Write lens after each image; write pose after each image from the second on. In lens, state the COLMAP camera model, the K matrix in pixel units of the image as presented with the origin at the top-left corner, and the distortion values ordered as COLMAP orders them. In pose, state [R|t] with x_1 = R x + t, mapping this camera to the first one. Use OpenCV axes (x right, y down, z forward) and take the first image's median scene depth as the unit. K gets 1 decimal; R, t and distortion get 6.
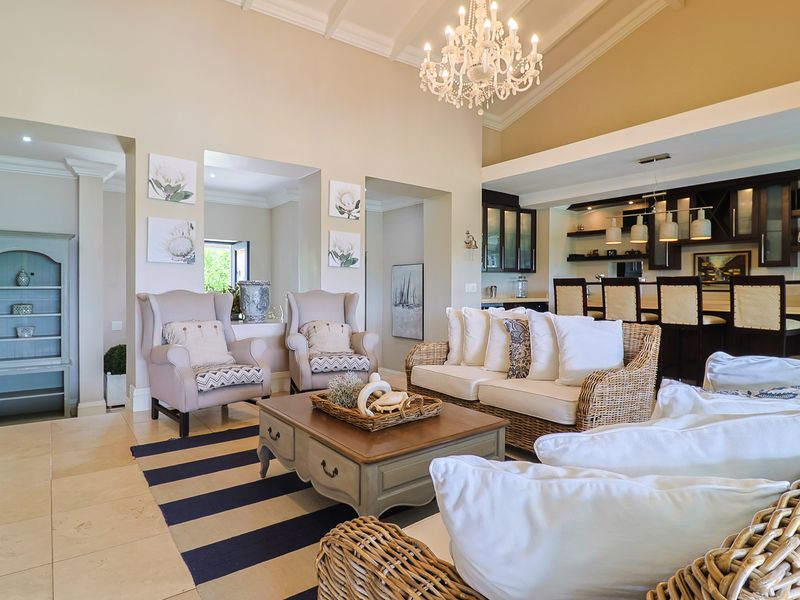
lens RADIAL K [[469.9, 0, 398.9], [0, 469.9, 300.0], [0, 0, 1]] dist [-0.005030, -0.011328]
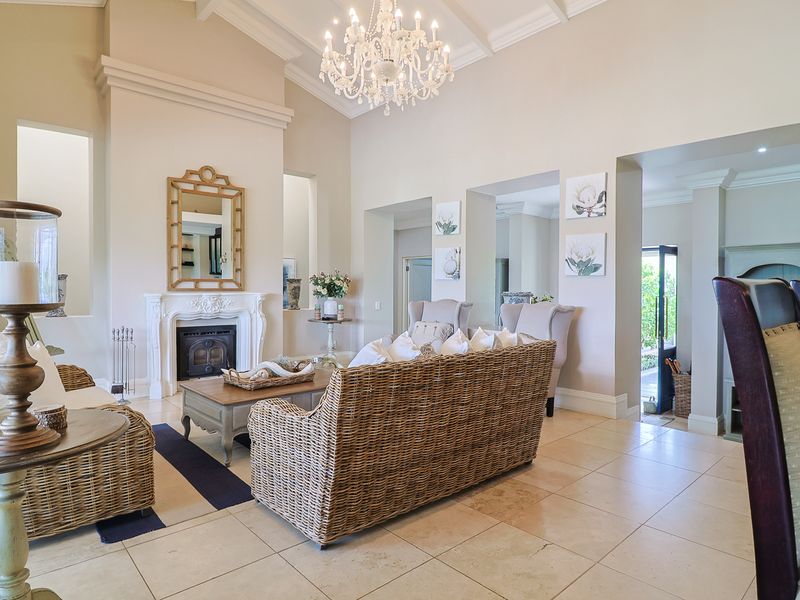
lens RADIAL K [[469.9, 0, 396.6], [0, 469.9, 293.0], [0, 0, 1]] dist [-0.005030, -0.011328]
pose [[0.085639, 0.000035, -0.996326, 0.705751], [-0.031717, 0.999493, -0.002691, -0.025185], [0.995821, 0.031831, 0.085596, 0.597403]]
